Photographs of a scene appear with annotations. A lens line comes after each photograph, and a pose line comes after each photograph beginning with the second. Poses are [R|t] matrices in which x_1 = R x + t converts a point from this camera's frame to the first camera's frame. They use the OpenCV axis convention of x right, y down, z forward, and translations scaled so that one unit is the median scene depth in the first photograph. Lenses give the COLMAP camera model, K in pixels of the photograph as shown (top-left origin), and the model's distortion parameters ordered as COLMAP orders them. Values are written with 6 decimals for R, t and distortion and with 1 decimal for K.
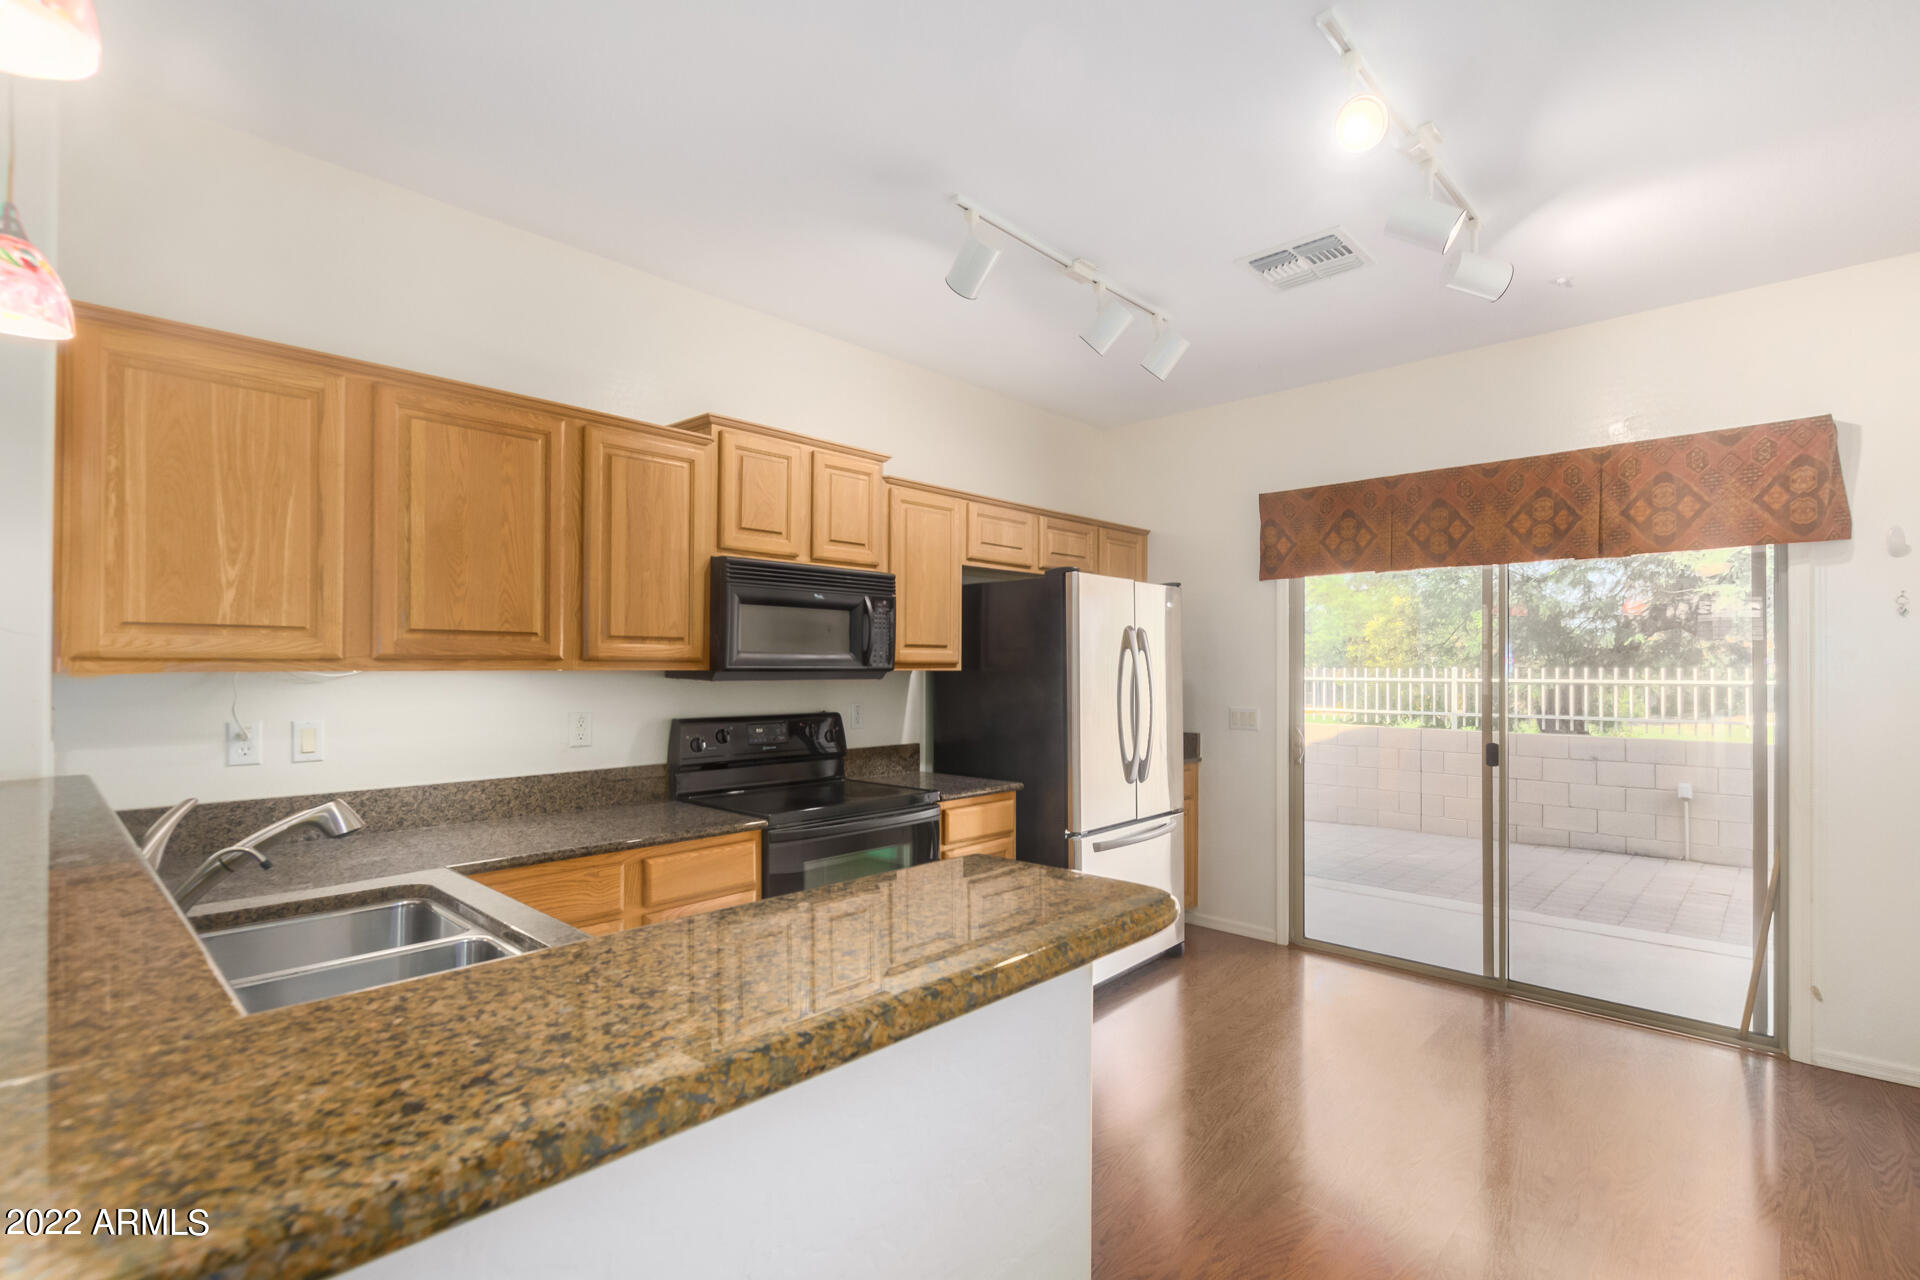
lens RADIAL K [[890.8, 0, 960.0], [0, 890.8, 640.0], [0, 0, 1]] dist [-0.000166, 0.000004]
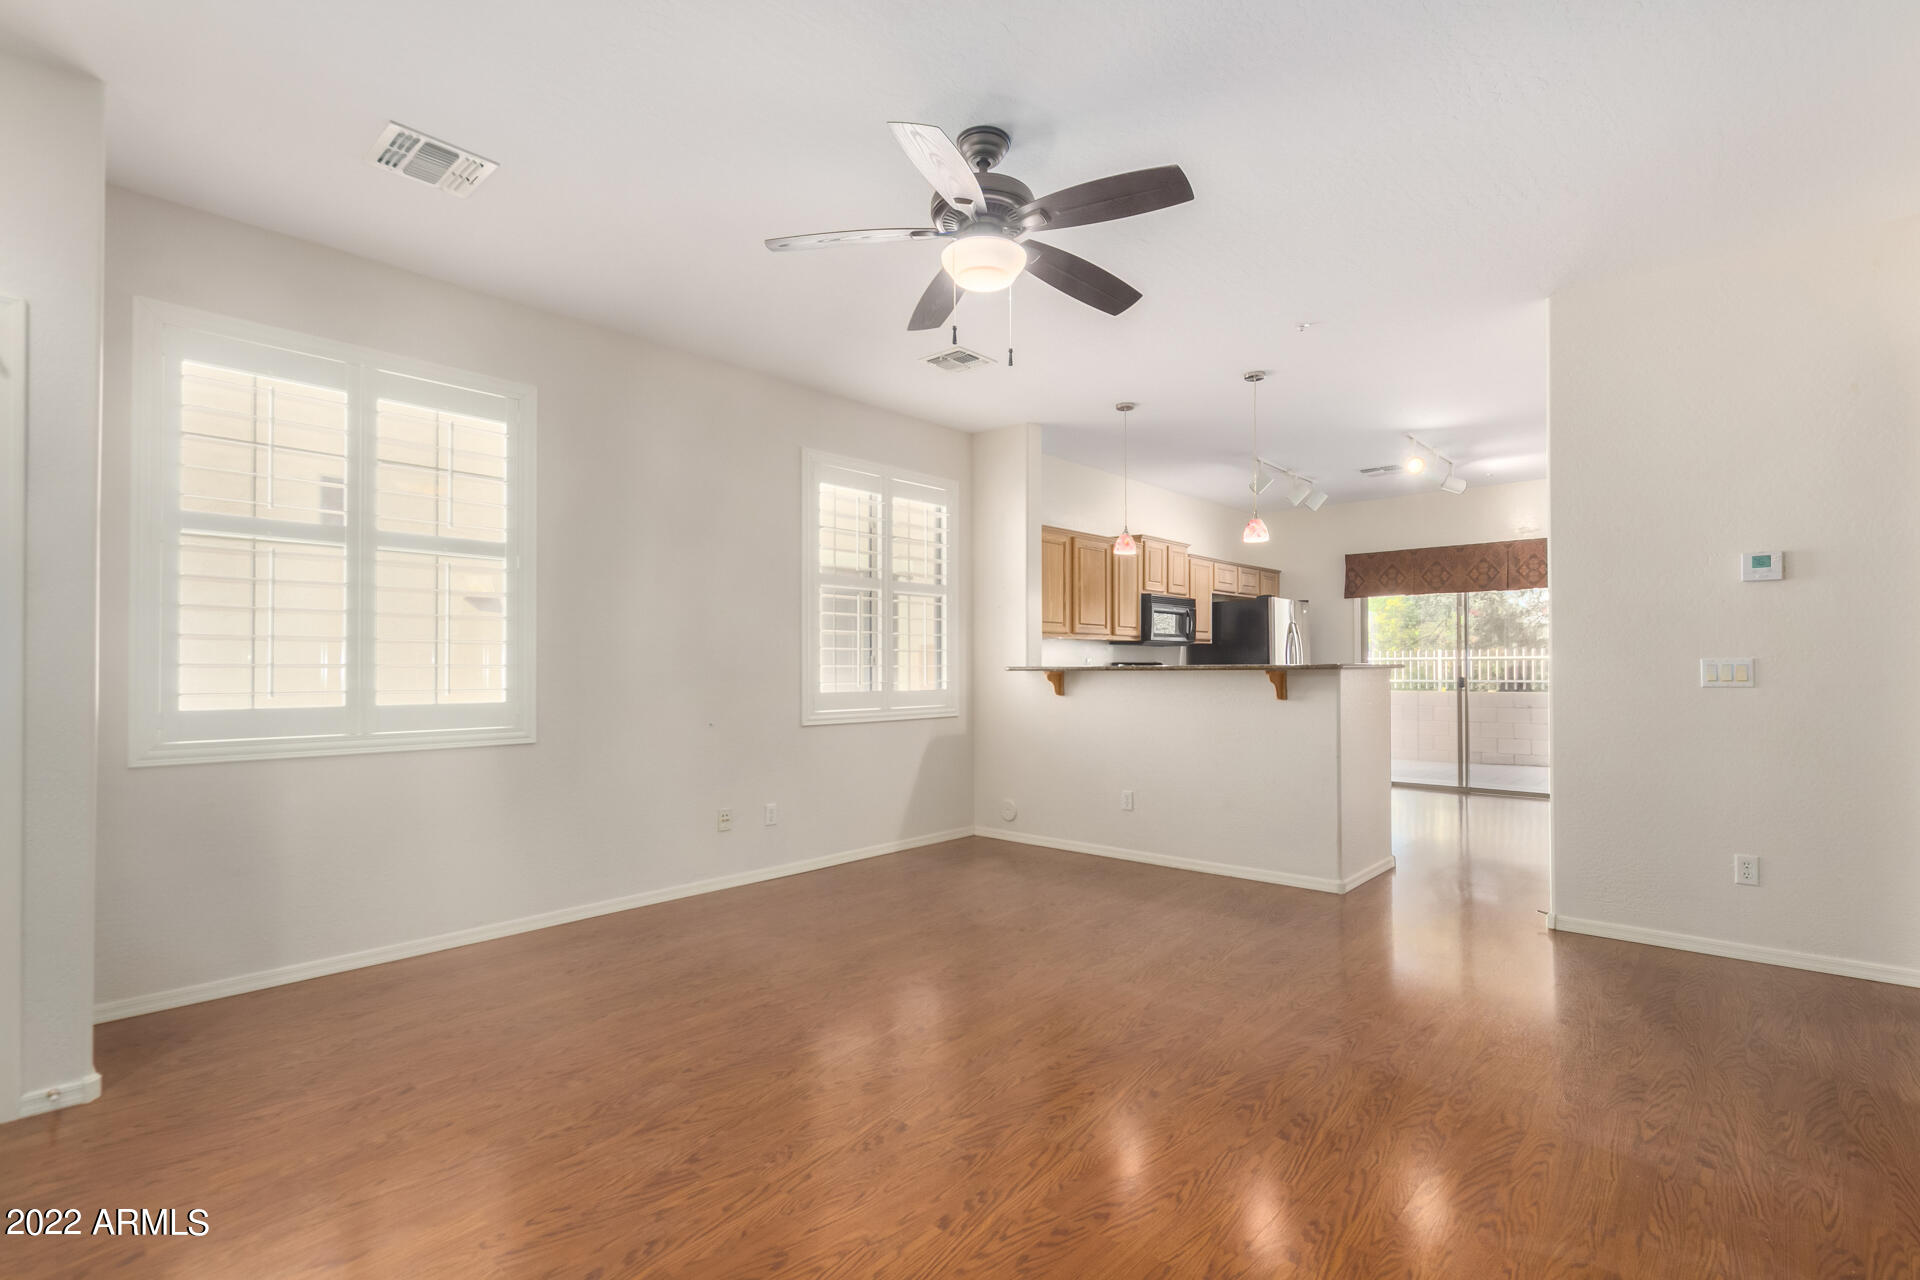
lens RADIAL K [[943.3, 0, 965.9], [0, 943.3, 647.5], [0, 0, 1]] dist [0.004167, 0.000090]
pose [[0.998812, -0.007296, 0.048175, -0.679020], [0.006996, 0.999955, 0.006381, 0.023826], [-0.048219, -0.006036, 0.998819, -1.171764]]
